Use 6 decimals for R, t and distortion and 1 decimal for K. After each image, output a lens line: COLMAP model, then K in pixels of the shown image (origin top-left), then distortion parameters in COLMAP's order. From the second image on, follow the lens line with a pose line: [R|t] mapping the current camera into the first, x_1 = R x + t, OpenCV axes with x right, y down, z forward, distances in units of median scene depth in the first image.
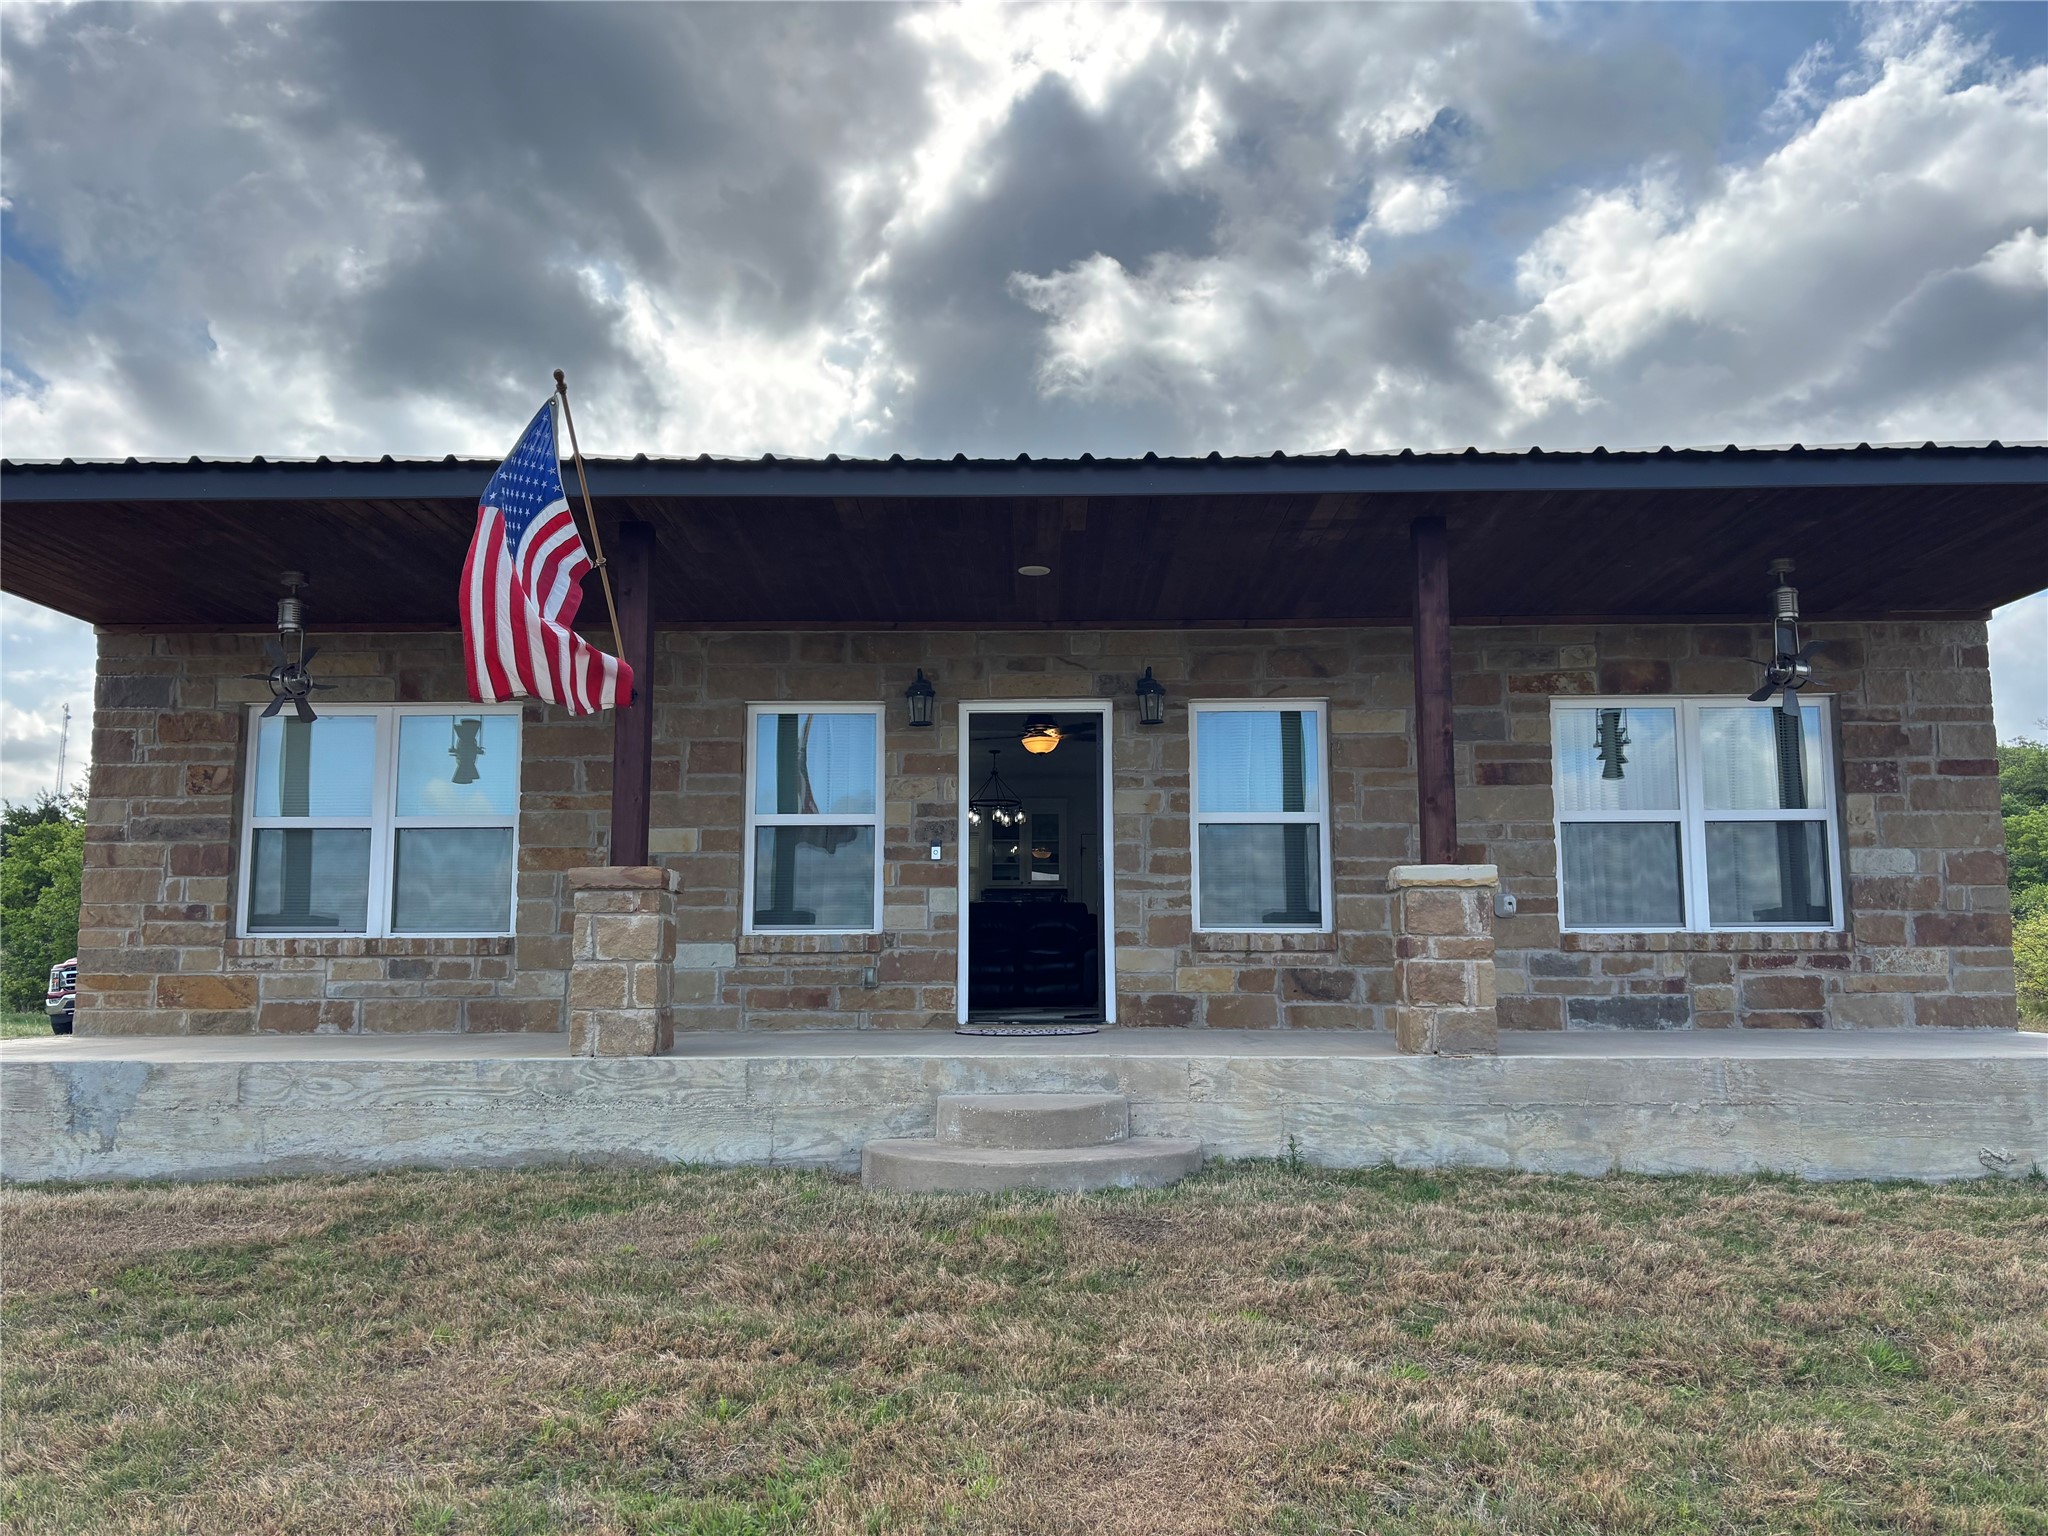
lens RADIAL K [[1567.1, 0, 1029.4], [0, 1567.1, 789.8], [0, 0, 1]] dist [0.004627, -0.003426]
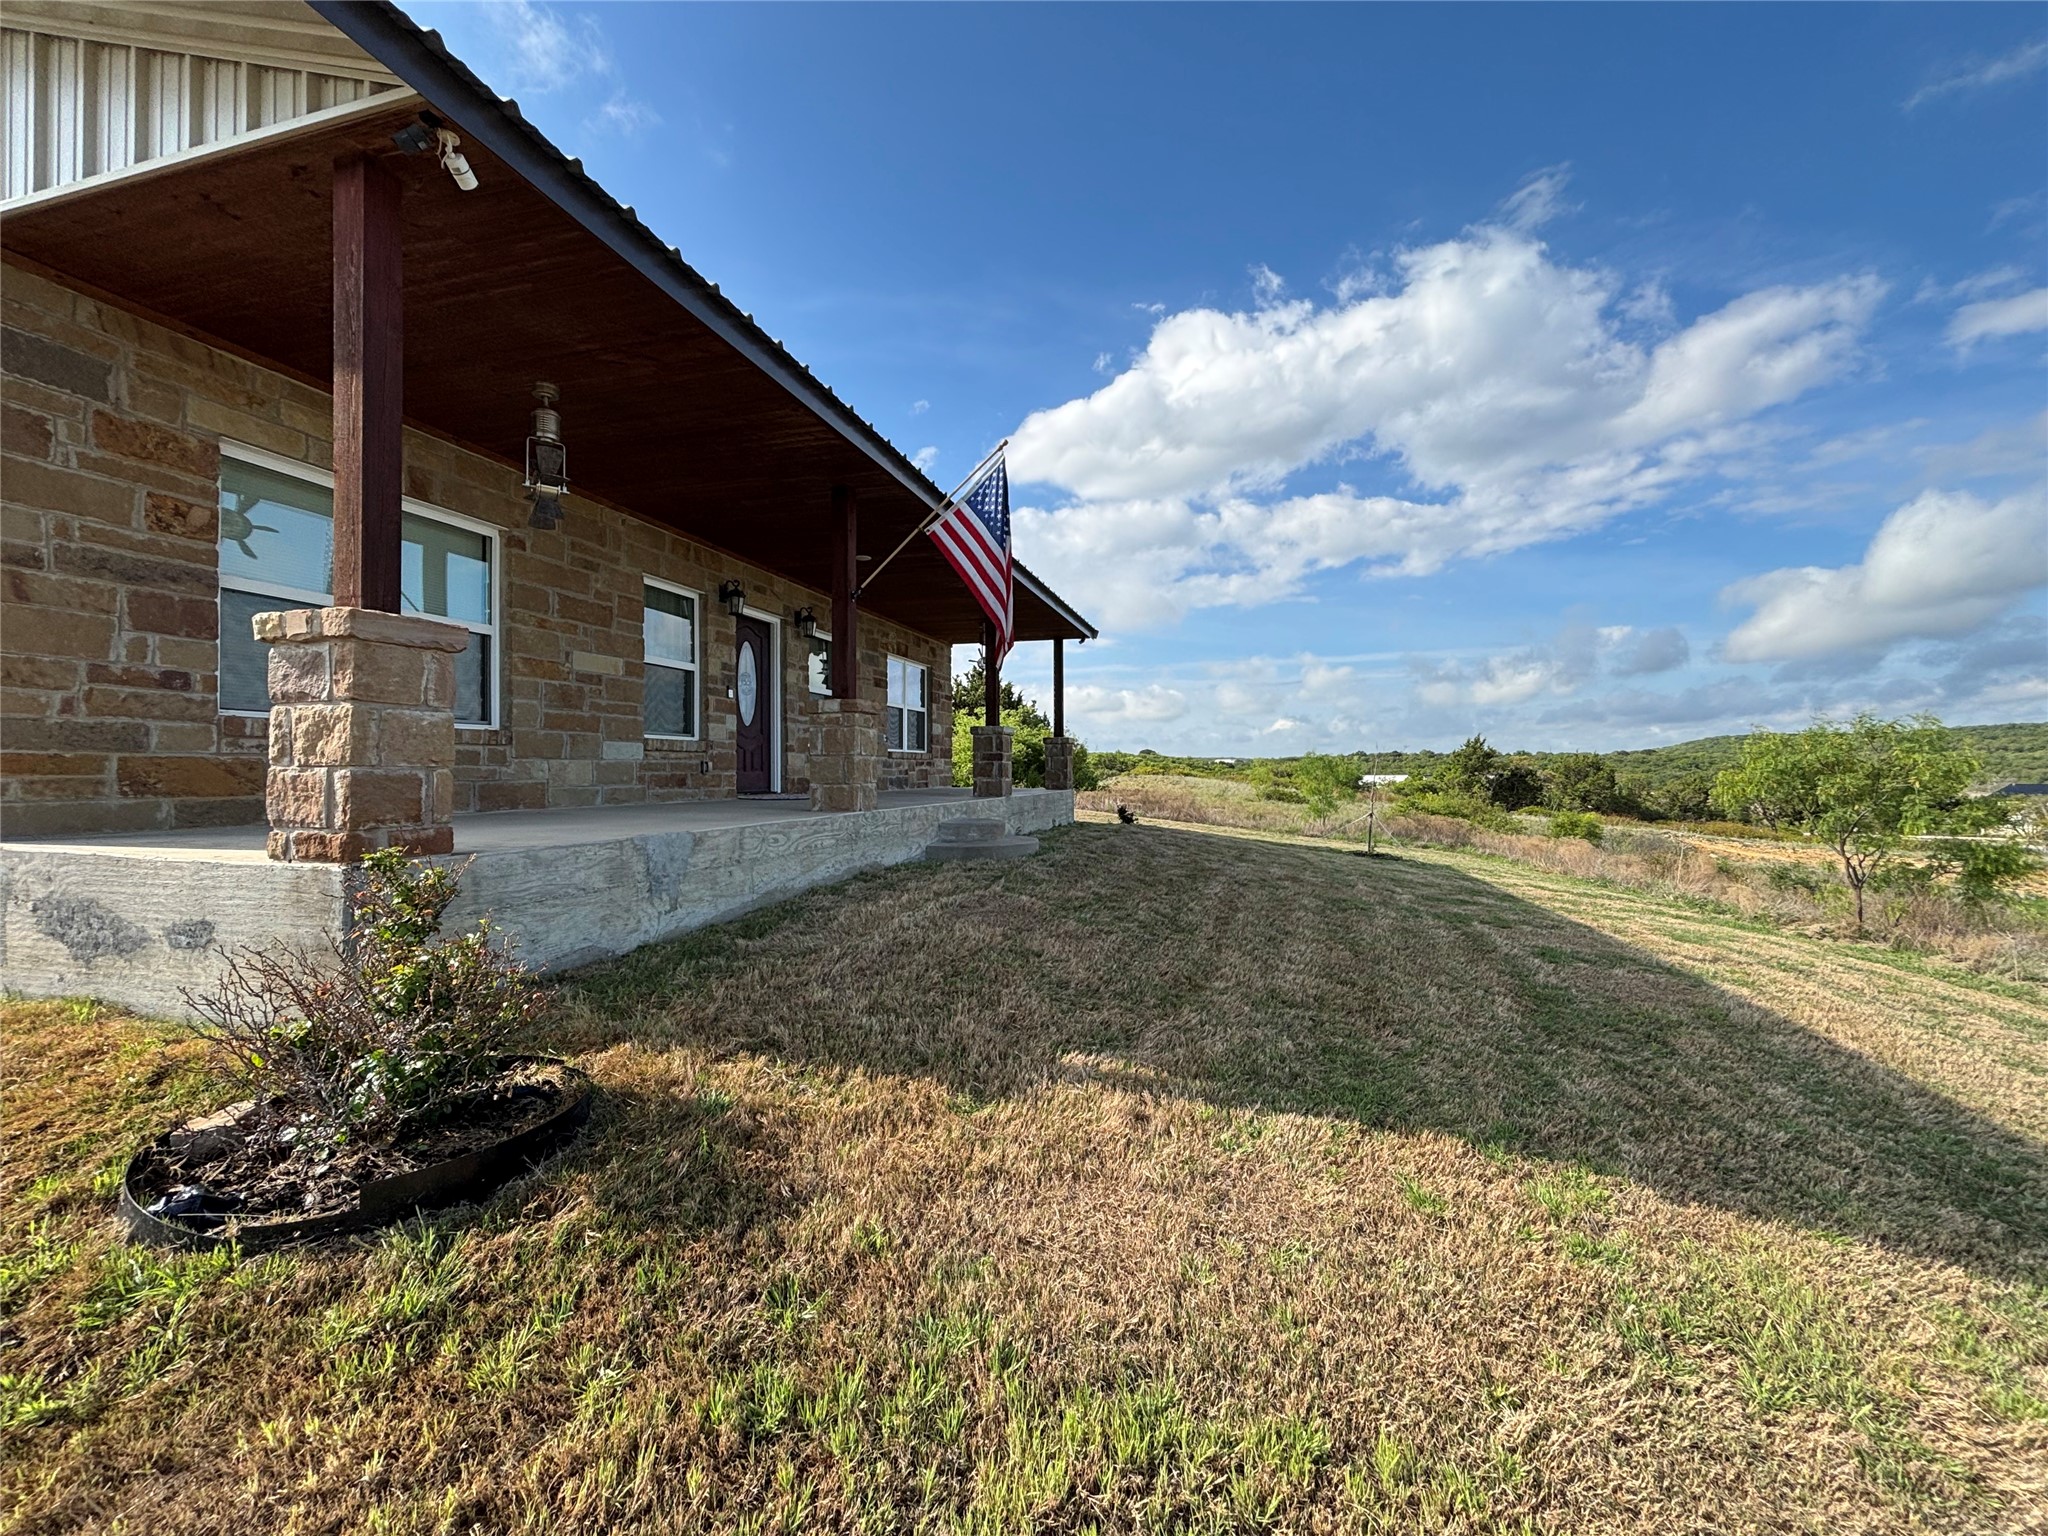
lens RADIAL K [[830.5, 0, 1024.0], [0, 830.5, 768.0], [0, 0, 1]] dist [0.001531, -0.000291]
pose [[0.267171, 0.008177, 0.963614, -0.840567], [-0.112527, 0.993388, 0.022769, 0.065011], [-0.957057, -0.114516, 0.266324, 0.463915]]
